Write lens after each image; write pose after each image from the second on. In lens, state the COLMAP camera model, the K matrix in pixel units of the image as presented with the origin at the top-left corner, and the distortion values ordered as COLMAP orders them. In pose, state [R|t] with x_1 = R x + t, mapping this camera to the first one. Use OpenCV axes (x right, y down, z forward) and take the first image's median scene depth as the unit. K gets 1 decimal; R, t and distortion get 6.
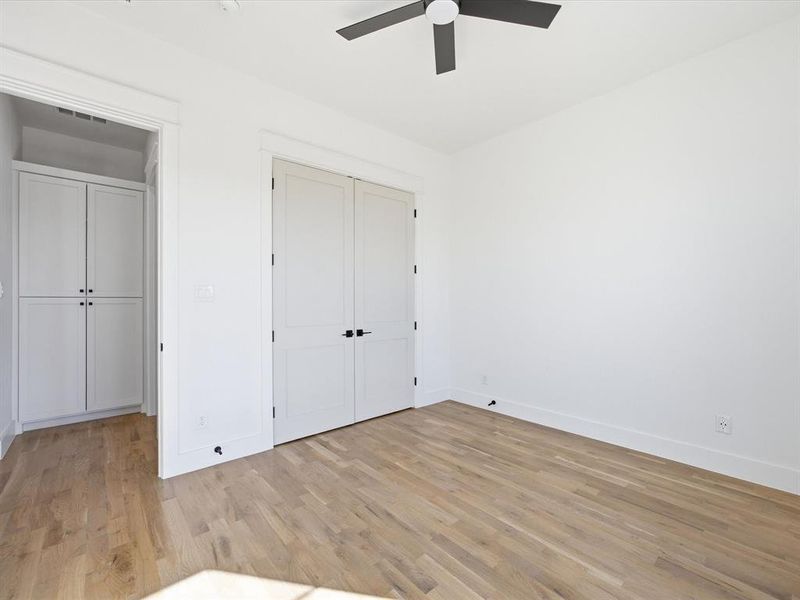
lens RADIAL K [[346.7, 0, 394.2], [0, 346.7, 301.0], [0, 0, 1]] dist [0.001426, 0.000696]
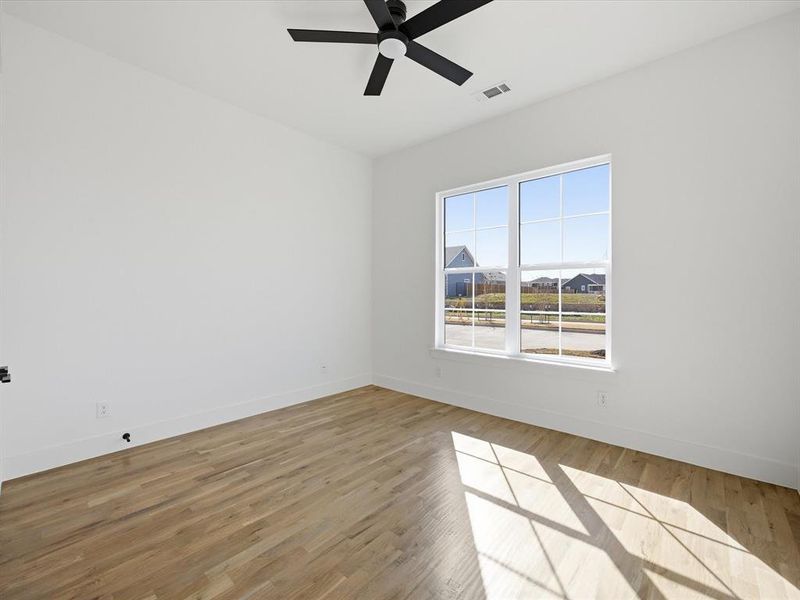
lens RADIAL K [[346.7, 0, 395.1], [0, 346.7, 298.7], [0, 0, 1]] dist [0.001426, 0.000696]
pose [[-0.120349, -0.005948, 0.992714, -0.744494], [-0.003969, 0.999977, 0.005510, -0.001610], [-0.992724, -0.003277, -0.120370, 0.790640]]
